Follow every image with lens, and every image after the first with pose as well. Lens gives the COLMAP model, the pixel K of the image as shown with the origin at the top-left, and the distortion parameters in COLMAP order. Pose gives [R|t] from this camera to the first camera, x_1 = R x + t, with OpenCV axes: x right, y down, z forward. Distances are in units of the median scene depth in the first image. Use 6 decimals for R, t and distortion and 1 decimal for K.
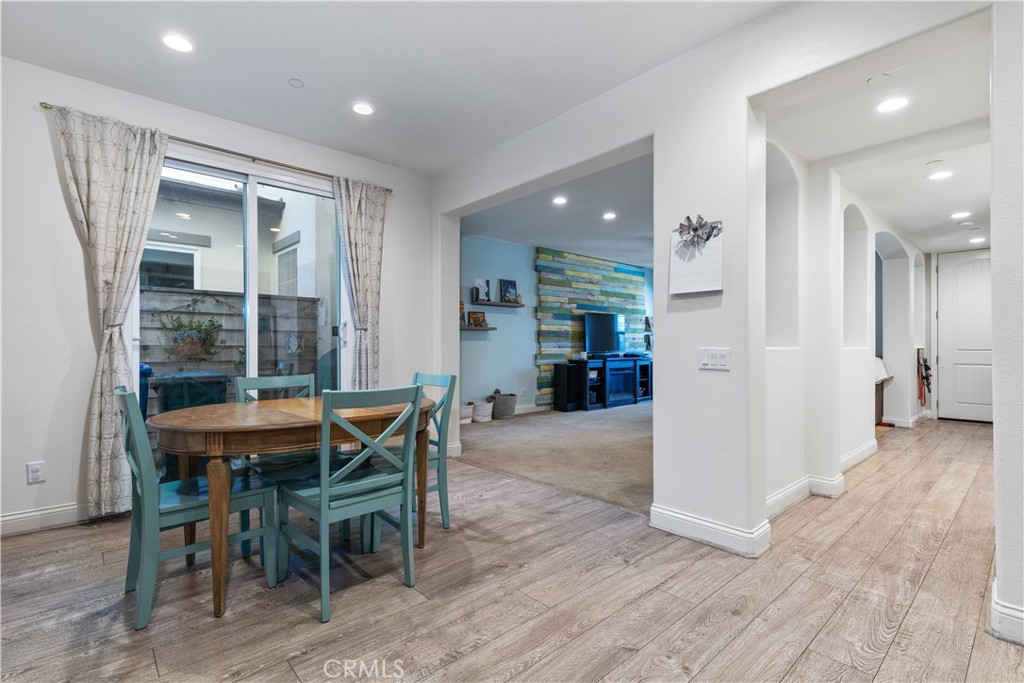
lens RADIAL K [[467.6, 0, 516.3], [0, 467.6, 343.9], [0, 0, 1]] dist [0.007513, -0.002093]
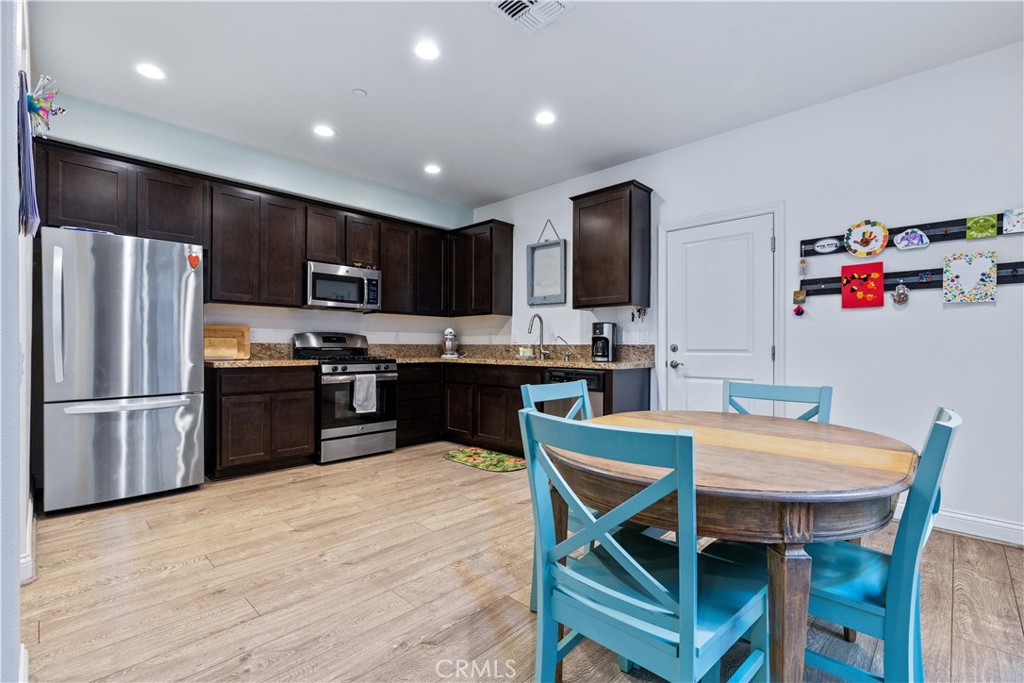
lens RADIAL K [[467.6, 0, 499.9], [0, 467.6, 344.9], [0, 0, 1]] dist [0.007513, -0.002093]
pose [[-0.999738, -0.003649, -0.022589, -0.132080], [-0.003560, 0.999986, -0.003977, 0.005482], [0.022603, -0.003895, -0.999737, 1.834518]]
